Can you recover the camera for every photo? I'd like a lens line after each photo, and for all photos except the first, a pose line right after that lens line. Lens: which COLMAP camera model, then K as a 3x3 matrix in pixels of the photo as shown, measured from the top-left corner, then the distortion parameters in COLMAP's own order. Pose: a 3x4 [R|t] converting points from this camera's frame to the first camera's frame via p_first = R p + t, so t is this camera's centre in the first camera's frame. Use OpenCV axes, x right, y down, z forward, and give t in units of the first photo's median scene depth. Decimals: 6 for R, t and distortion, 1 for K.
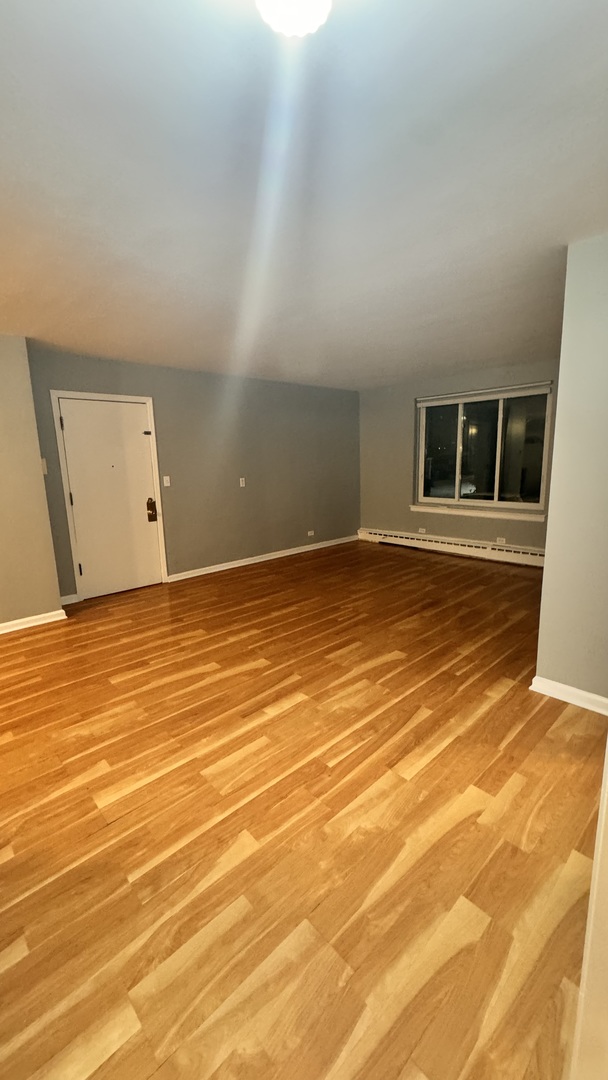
lens RADIAL K [[429.8, 0, 301.5], [0, 429.8, 537.5], [0, 0, 1]] dist [-0.001160, 0.000441]
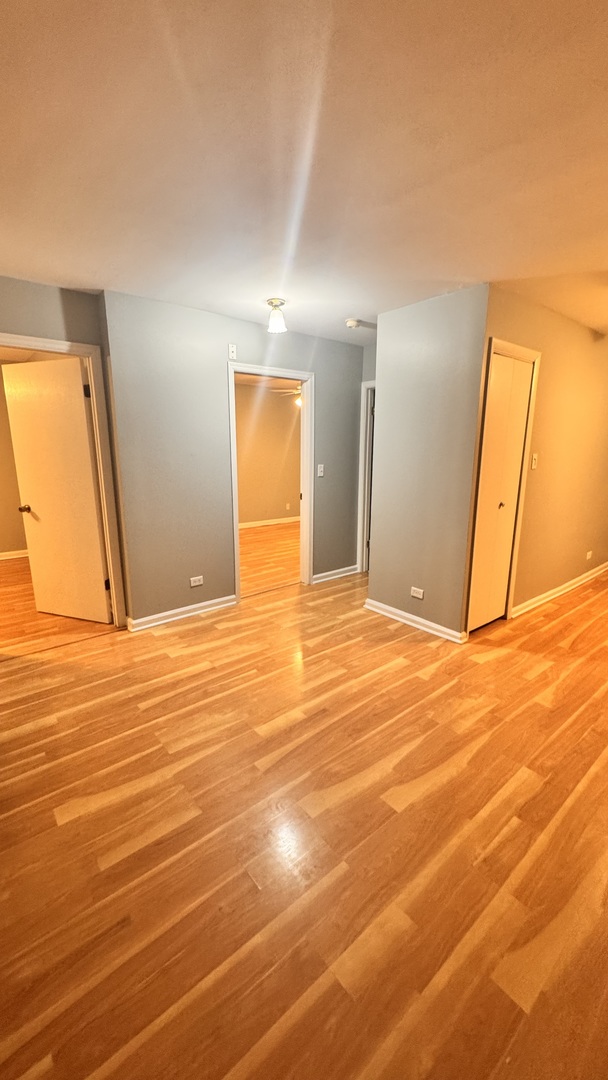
lens RADIAL K [[429.8, 0, 305.4], [0, 429.8, 540.6], [0, 0, 1]] dist [-0.001160, 0.000441]
pose [[-0.998415, 0.015280, 0.054165, -0.127623], [0.035364, 0.919029, 0.392600, -0.284371], [-0.043780, 0.393893, -0.918113, 1.503404]]
